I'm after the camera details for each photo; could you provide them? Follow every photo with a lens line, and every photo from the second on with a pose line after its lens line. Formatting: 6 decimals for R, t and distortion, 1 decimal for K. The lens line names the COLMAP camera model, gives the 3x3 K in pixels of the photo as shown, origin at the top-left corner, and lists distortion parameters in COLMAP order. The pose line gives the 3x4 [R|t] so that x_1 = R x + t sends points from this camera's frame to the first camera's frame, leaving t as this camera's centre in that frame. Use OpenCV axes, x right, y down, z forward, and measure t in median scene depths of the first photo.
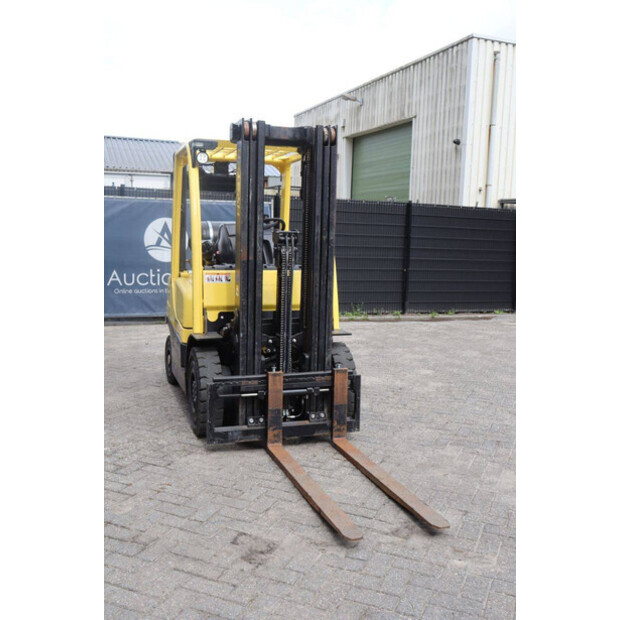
lens RADIAL K [[641.7, 0, 310.0], [0, 641.7, 310.0], [0, 0, 1]] dist [-0.044823, 0.019560]
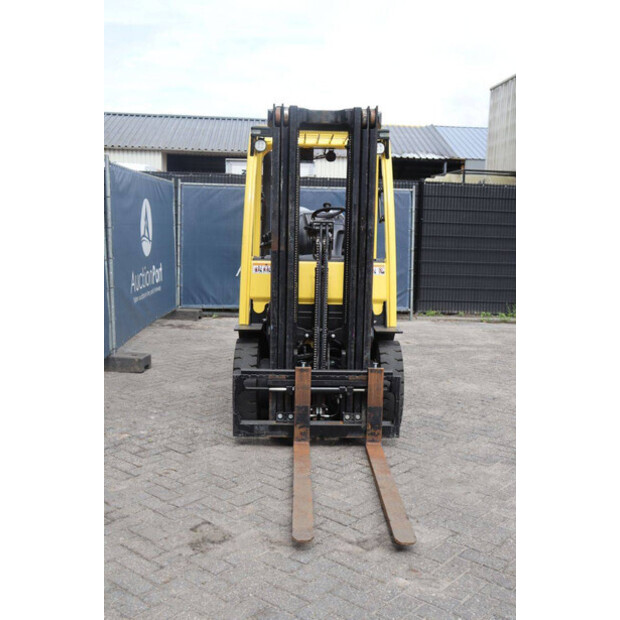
lens RADIAL K [[708.2, 0, 310.0], [0, 708.2, 310.0], [0, 0, 1]] dist [-0.007619, 0.019279]
pose [[0.952600, 0.034477, -0.302266, 0.265512], [-0.033543, 0.999403, 0.008281, 0.001685], [0.302372, 0.002250, 0.953187, -0.008408]]
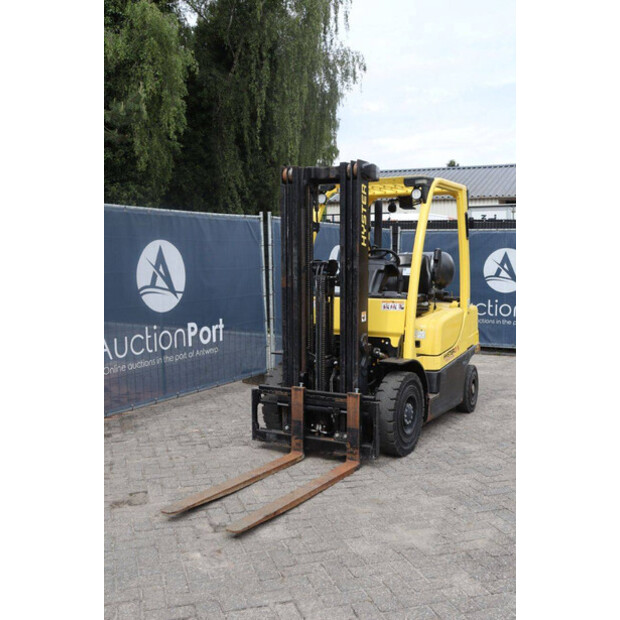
lens RADIAL K [[669.2, 0, 310.0], [0, 669.2, 310.0], [0, 0, 1]] dist [-0.013322, -0.011307]
pose [[0.648841, 0.032366, -0.760235, 0.820475], [-0.072134, 0.997212, -0.019110, -0.016294], [0.757497, 0.067238, 0.649367, 0.238865]]
